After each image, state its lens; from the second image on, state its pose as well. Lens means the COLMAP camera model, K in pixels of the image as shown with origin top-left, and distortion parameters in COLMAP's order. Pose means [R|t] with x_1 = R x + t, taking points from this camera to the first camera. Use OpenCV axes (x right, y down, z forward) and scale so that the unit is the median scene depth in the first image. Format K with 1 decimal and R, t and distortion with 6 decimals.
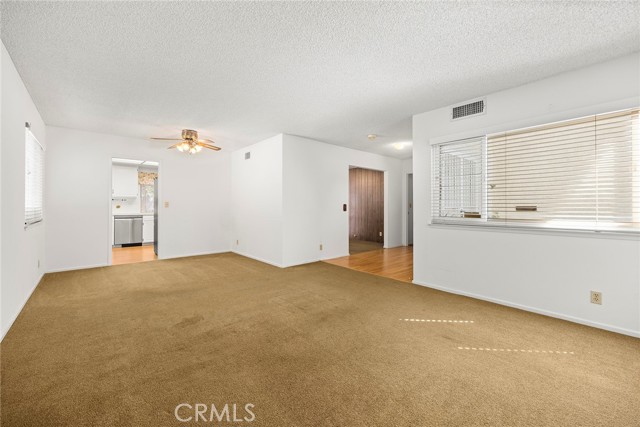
lens RADIAL K [[244.4, 0, 320.6], [0, 244.4, 211.2], [0, 0, 1]] dist [0.000057, -0.000014]
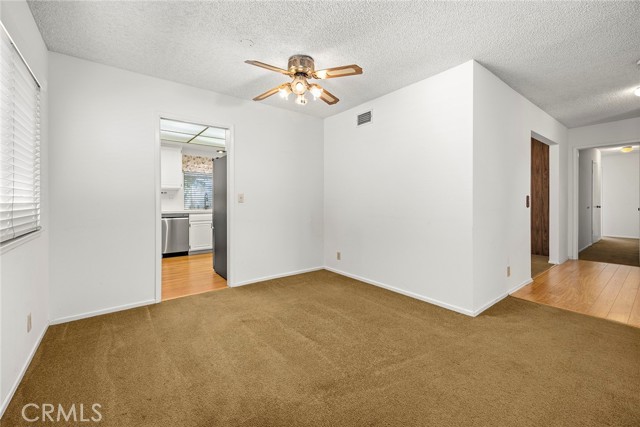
lens RADIAL K [[244.4, 0, 320.6], [0, 244.4, 211.2], [0, 0, 1]] dist [0.000057, -0.000014]
pose [[0.998171, -0.000772, -0.060447, -0.391049], [0.002049, 0.999776, 0.021062, -0.007437], [0.060418, -0.021147, 0.997949, 0.395381]]
